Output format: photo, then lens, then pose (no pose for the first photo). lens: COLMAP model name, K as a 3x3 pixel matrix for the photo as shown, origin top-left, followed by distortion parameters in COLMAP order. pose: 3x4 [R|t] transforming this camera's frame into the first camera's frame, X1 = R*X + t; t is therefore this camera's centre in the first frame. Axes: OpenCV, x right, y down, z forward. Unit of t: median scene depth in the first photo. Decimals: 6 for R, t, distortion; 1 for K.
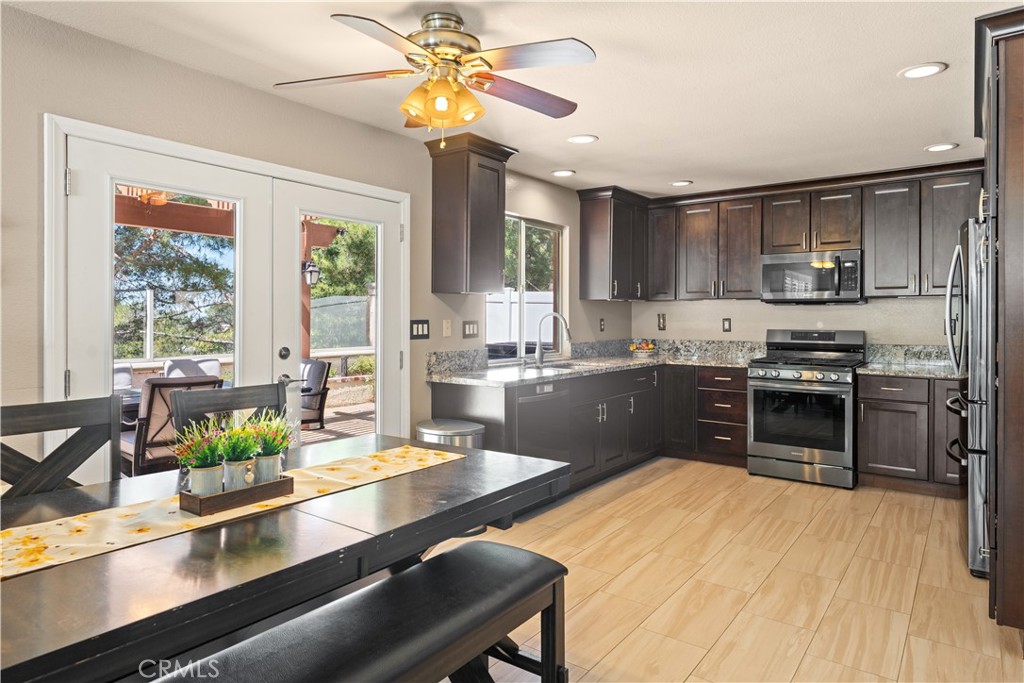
lens RADIAL K [[607.7, 0, 512.6], [0, 607.7, 318.2], [0, 0, 1]] dist [-0.005617, -0.000860]
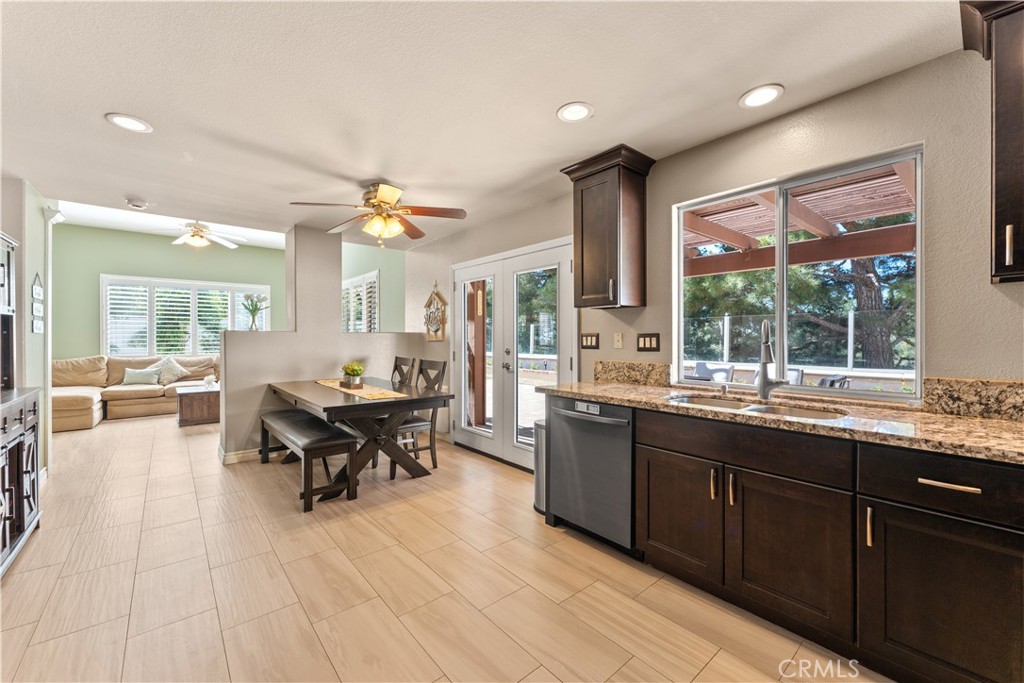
lens RADIAL K [[409.6, 0, 511.8], [0, 409.6, 339.2], [0, 0, 1]] dist [0.000109, 0.000110]
pose [[-0.221817, -0.002591, -0.975085, 0.677904], [-0.003766, 0.999991, -0.001800, 0.016836], [0.975081, 0.003272, -0.221825, 1.036743]]
